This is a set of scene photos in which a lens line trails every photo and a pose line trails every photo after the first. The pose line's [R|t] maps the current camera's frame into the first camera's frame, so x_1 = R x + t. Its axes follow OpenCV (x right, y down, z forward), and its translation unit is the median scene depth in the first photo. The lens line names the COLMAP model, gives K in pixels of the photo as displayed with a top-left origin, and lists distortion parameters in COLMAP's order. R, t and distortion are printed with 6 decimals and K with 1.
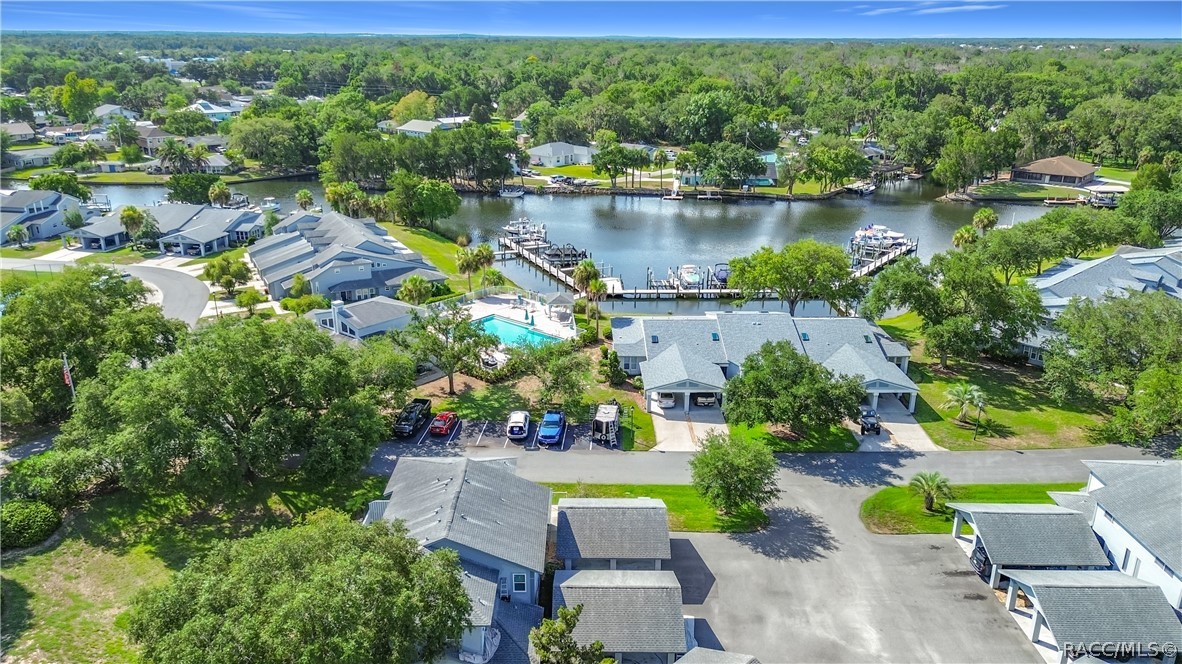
lens RADIAL K [[834.7, 0, 594.2], [0, 834.7, 359.5], [0, 0, 1]] dist [0.070668, -0.091331]
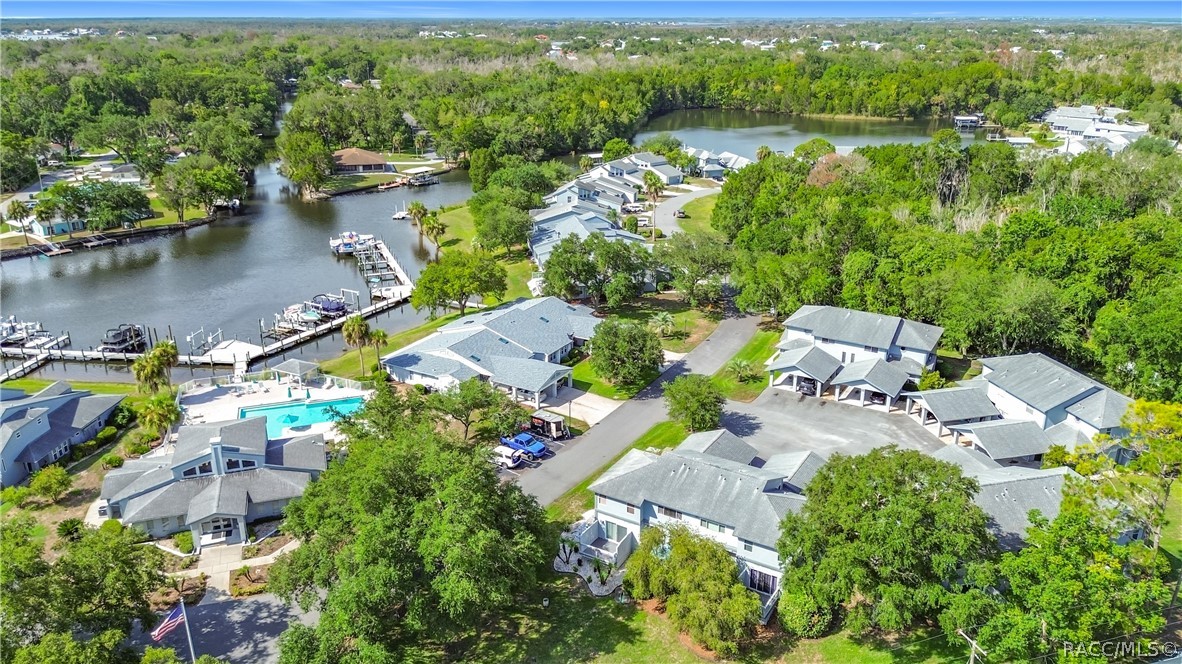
lens RADIAL K [[858.9, 0, 591.0], [0, 858.9, 332.0], [0, 0, 1]] dist [0.037957, -0.063791]
pose [[0.532077, -0.297645, 0.792654, -0.357530], [0.308149, 0.940046, 0.146144, -0.084962], [-0.788630, 0.166496, 0.591896, 0.076171]]
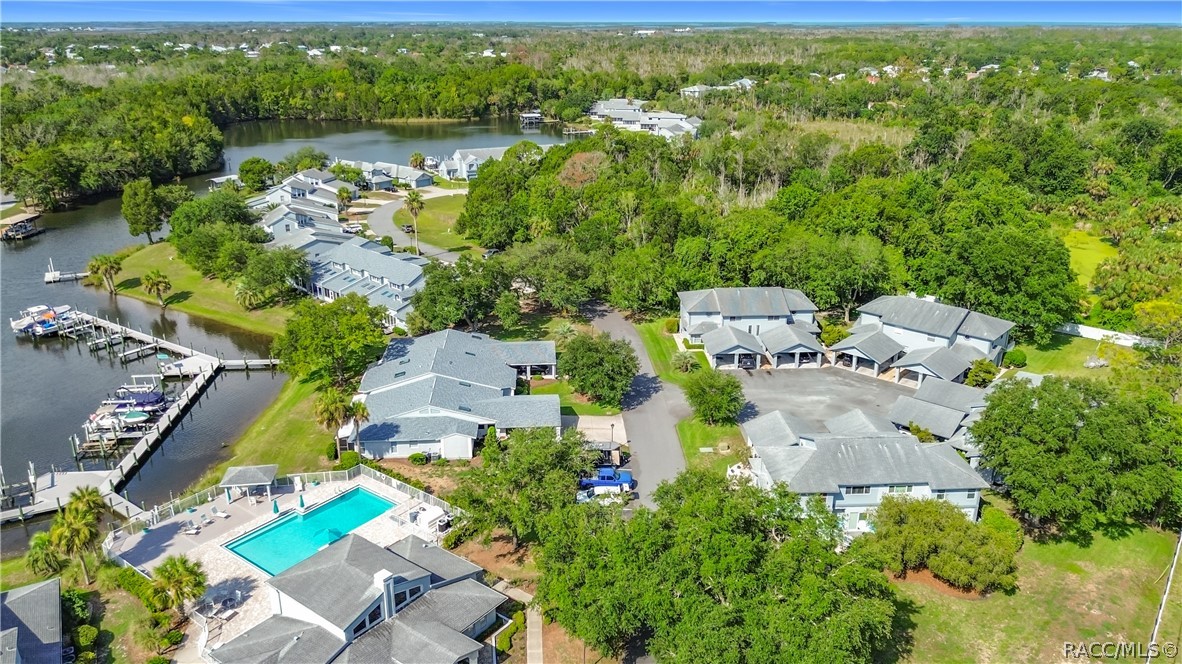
lens RADIAL K [[858.9, 0, 591.0], [0, 858.9, 332.0], [0, 0, 1]] dist [0.037957, -0.063791]
pose [[-0.036211, -0.345275, 0.937803, -0.410496], [0.358133, 0.871605, 0.334732, -0.188254], [-0.932968, 0.347979, 0.092093, 0.340726]]
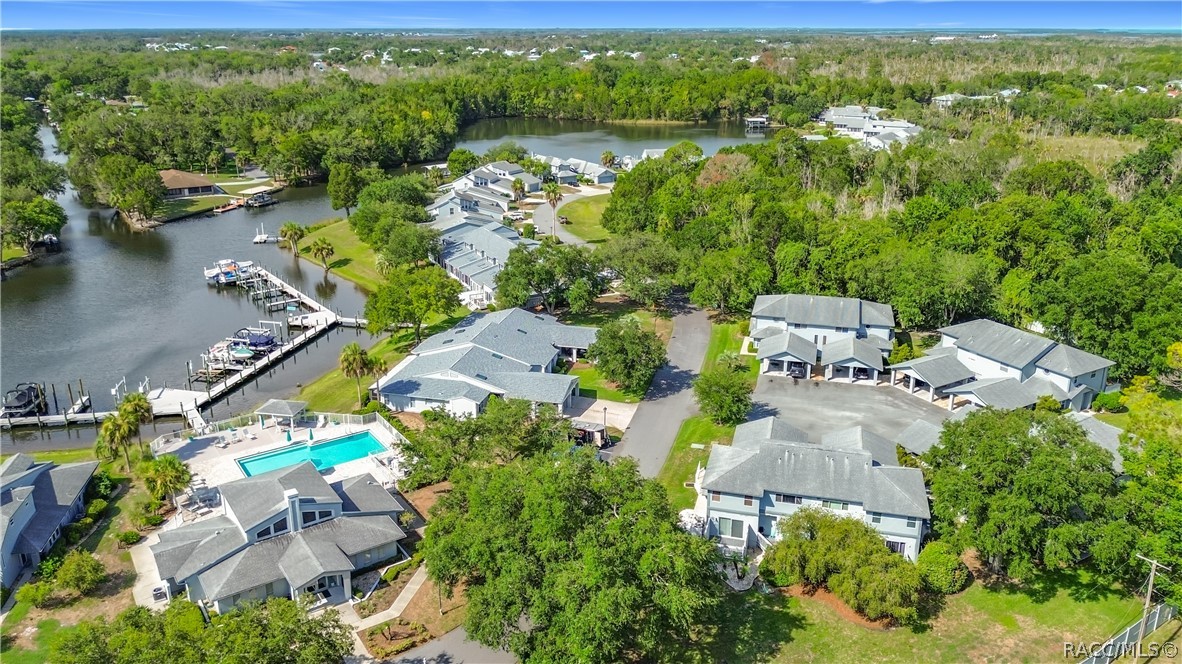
lens RADIAL K [[868.5, 0, 592.1], [0, 868.5, 306.4], [0, 0, 1]] dist [0.030608, -0.067509]
pose [[0.276231, -0.299728, 0.913159, -0.421775], [0.347145, 0.917099, 0.196009, -0.132780], [-0.896207, 0.262855, 0.357380, 0.202558]]
